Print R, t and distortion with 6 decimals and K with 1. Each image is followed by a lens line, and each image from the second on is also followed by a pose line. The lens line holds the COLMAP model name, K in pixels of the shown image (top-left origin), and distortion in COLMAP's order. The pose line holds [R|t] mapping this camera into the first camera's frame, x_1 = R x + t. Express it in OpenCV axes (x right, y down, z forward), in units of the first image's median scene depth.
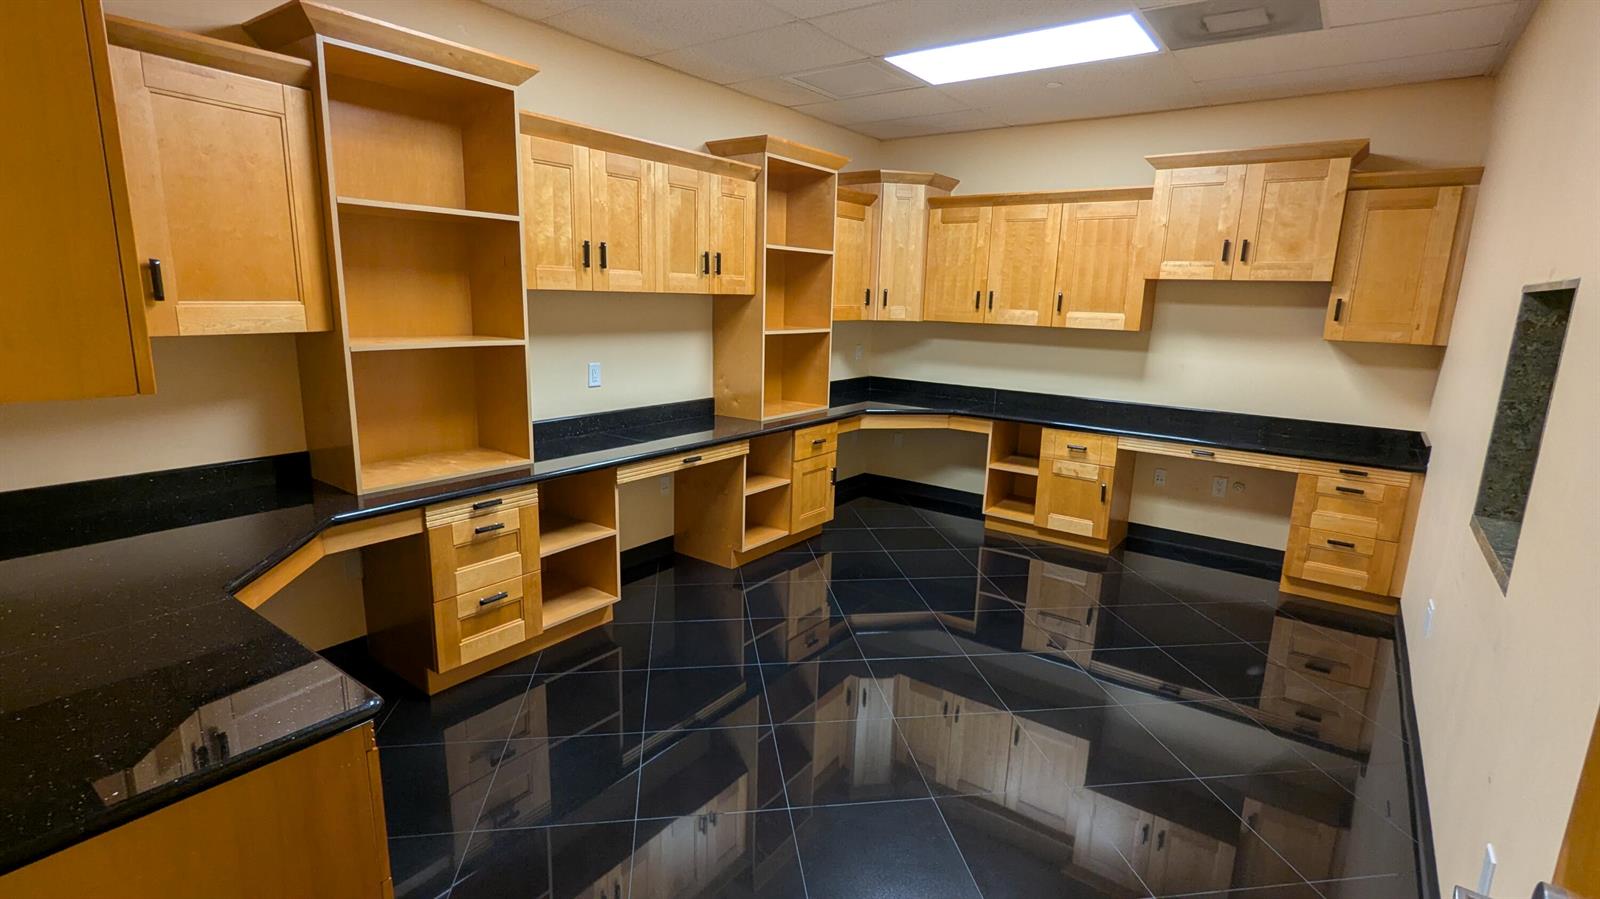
lens RADIAL K [[754.0, 0, 798.1], [0, 754.0, 447.7], [0, 0, 1]] dist [-0.001129, 0.002412]
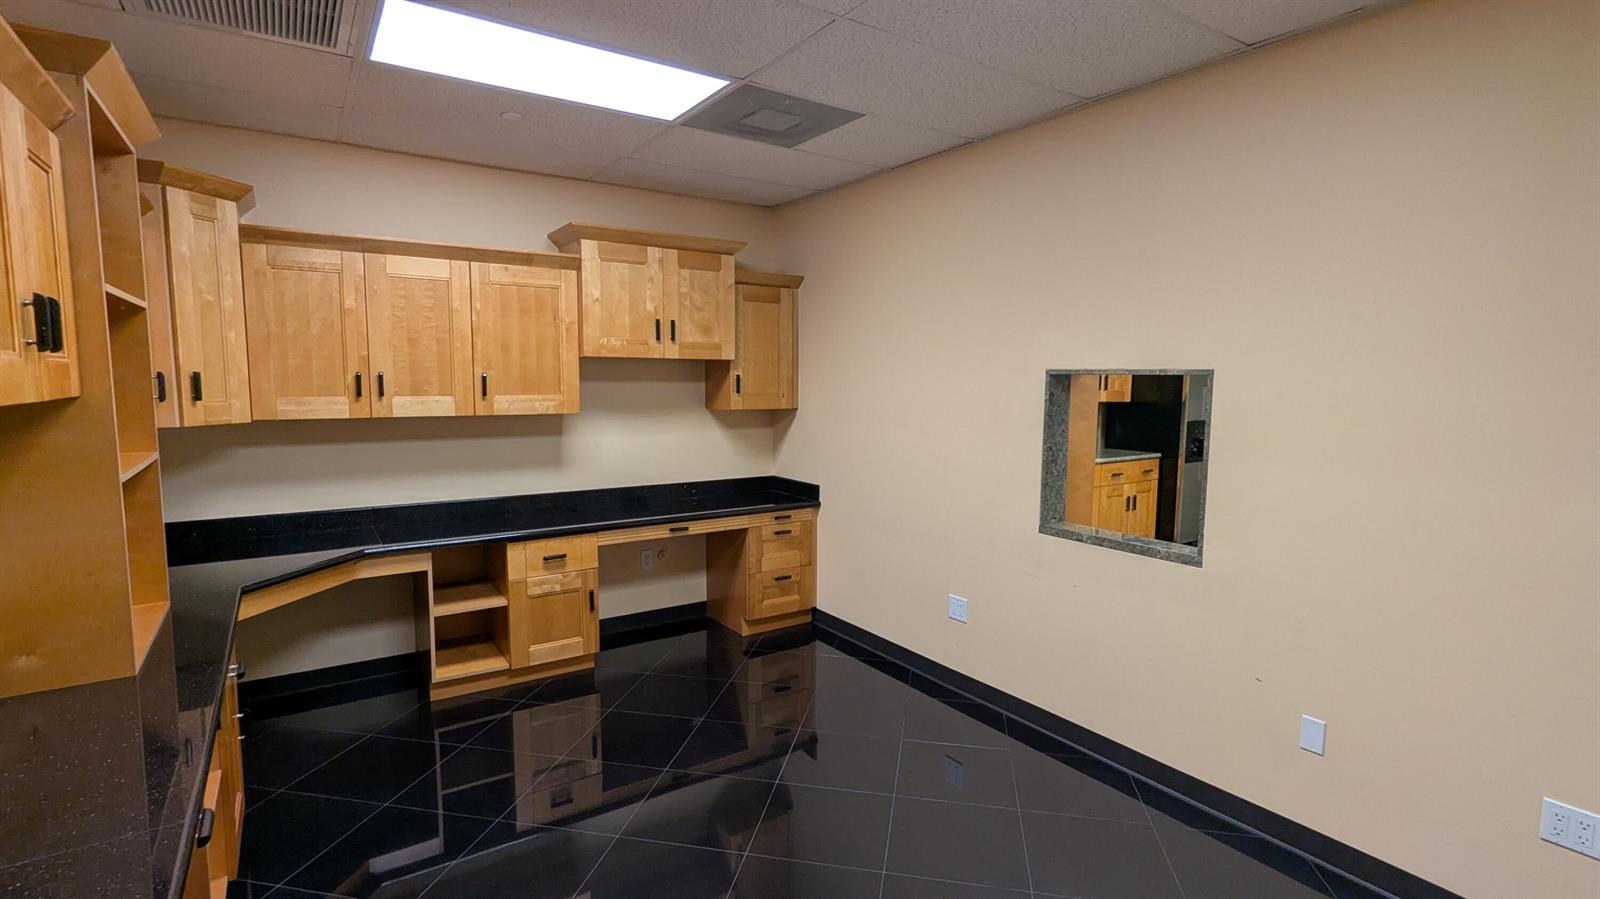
lens RADIAL K [[754.0, 0, 800.2], [0, 754.0, 449.4], [0, 0, 1]] dist [-0.001129, 0.002412]
pose [[0.344818, -0.117292, 0.931313, -0.299105], [0.192134, 0.979975, 0.052283, -0.108784], [-0.918796, 0.160909, 0.360448, 0.440881]]
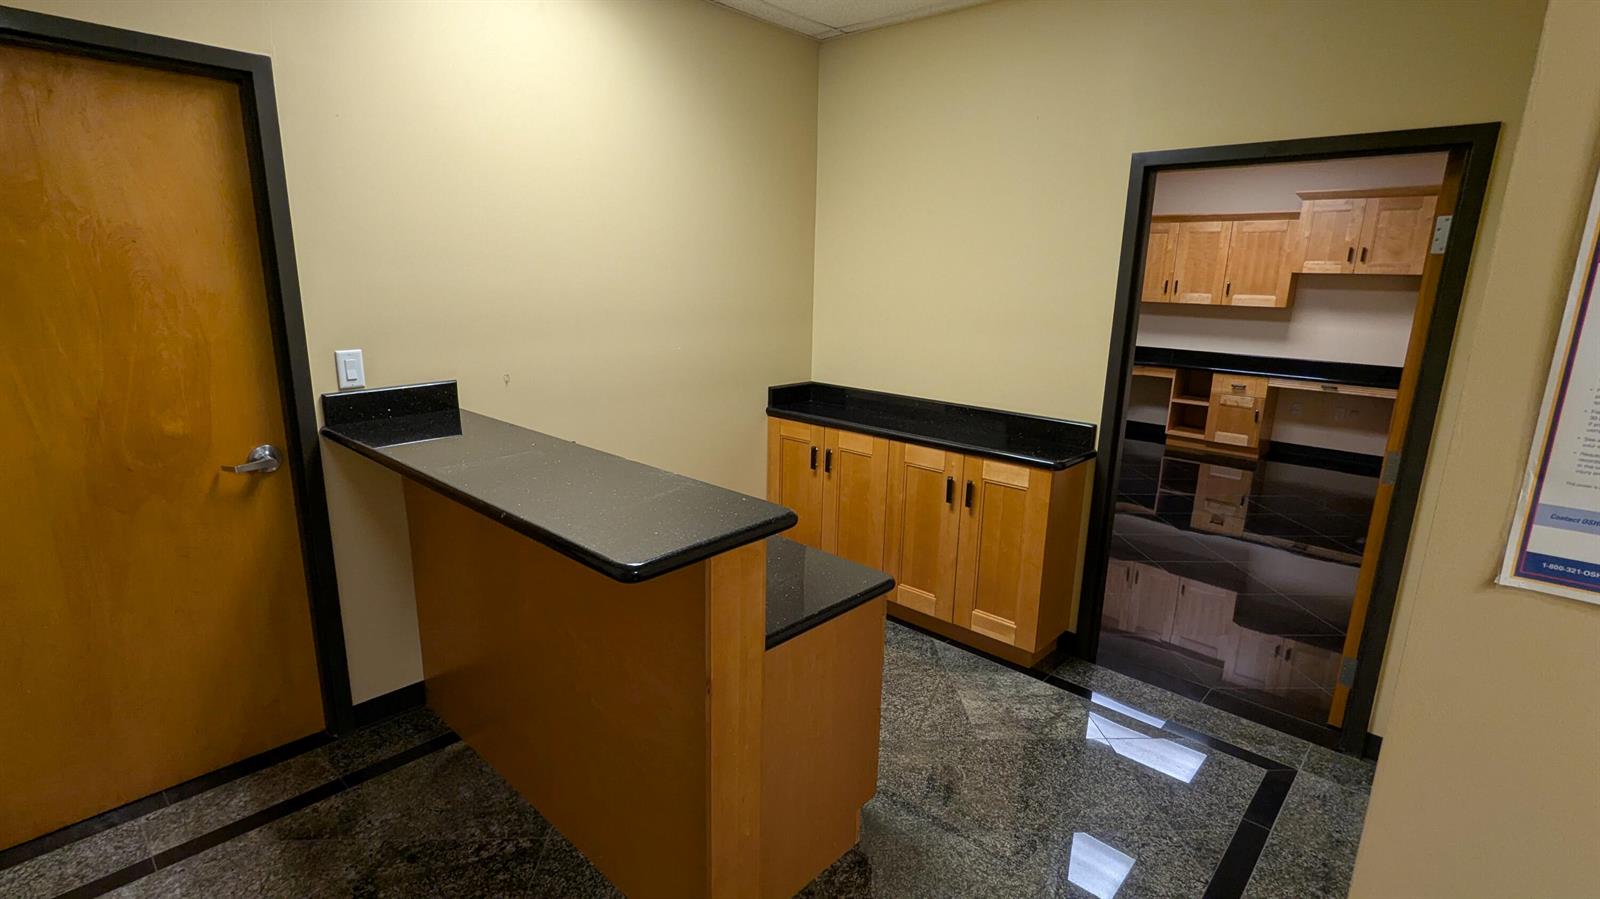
lens RADIAL K [[754.0, 0, 798.5], [0, 754.0, 449.5], [0, 0, 1]] dist [-0.001129, 0.002412]
pose [[0.994200, 0.019945, -0.105680, -0.342507], [-0.017266, 0.999508, 0.026198, 0.103130], [0.106150, -0.024222, 0.994055, -0.591226]]
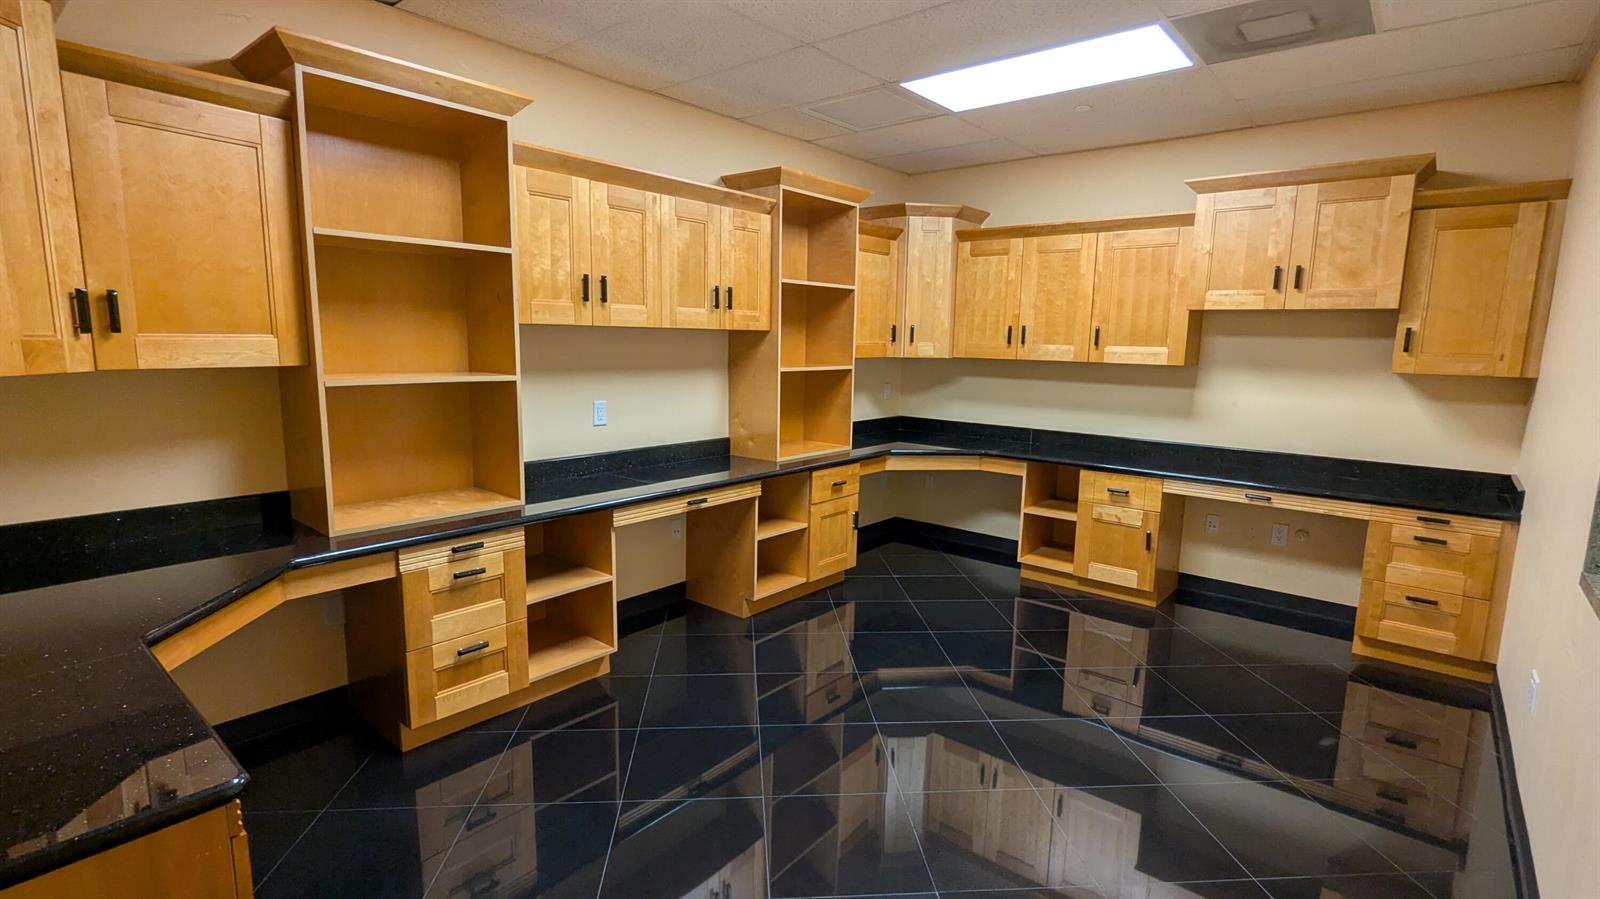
lens RADIAL K [[754.0, 0, 798.0], [0, 754.0, 448.1], [0, 0, 1]] dist [-0.001129, 0.002412]
pose [[0.997762, 0.000374, -0.066858, 0.039858], [-0.004179, 0.998378, -0.056784, 0.001574], [0.066728, 0.056937, 0.996145, 0.048555]]
